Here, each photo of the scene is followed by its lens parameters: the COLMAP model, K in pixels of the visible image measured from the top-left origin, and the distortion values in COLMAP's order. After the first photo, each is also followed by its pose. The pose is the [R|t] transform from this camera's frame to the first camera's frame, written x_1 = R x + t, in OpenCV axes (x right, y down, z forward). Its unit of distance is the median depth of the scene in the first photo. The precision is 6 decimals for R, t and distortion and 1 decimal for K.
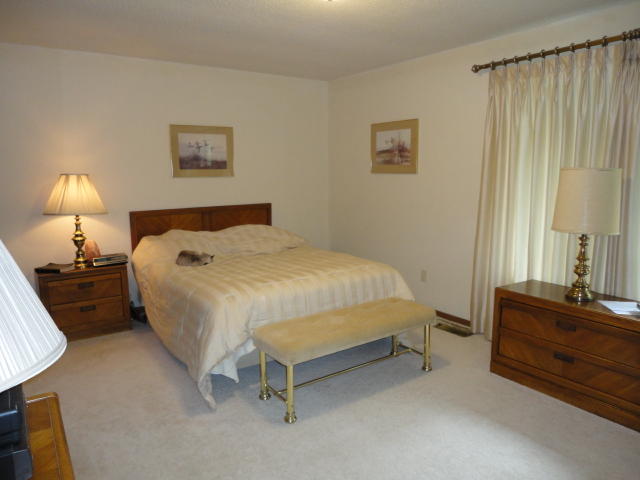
lens RADIAL K [[471.4, 0, 317.5], [0, 471.4, 235.4], [0, 0, 1]] dist [0.005260, 0.004615]
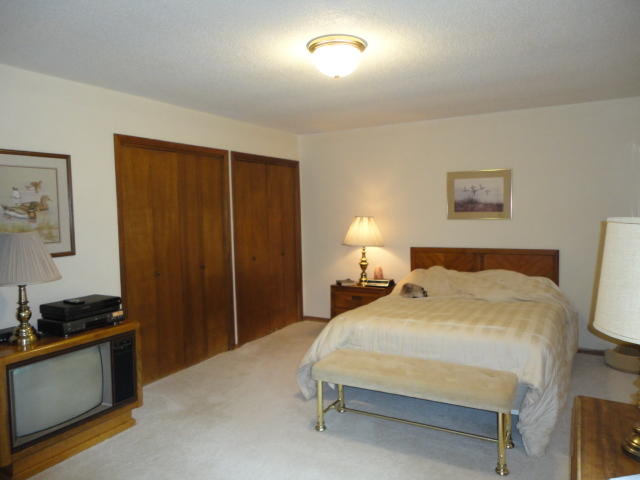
lens RADIAL K [[471.4, 0, 317.5], [0, 471.4, 235.4], [0, 0, 1]] dist [0.005260, 0.004615]
pose [[0.436787, 0.054190, -0.897932, 0.555740], [-0.110617, 0.993844, 0.006170, -0.057911], [0.892738, 0.096631, 0.440092, 0.241105]]
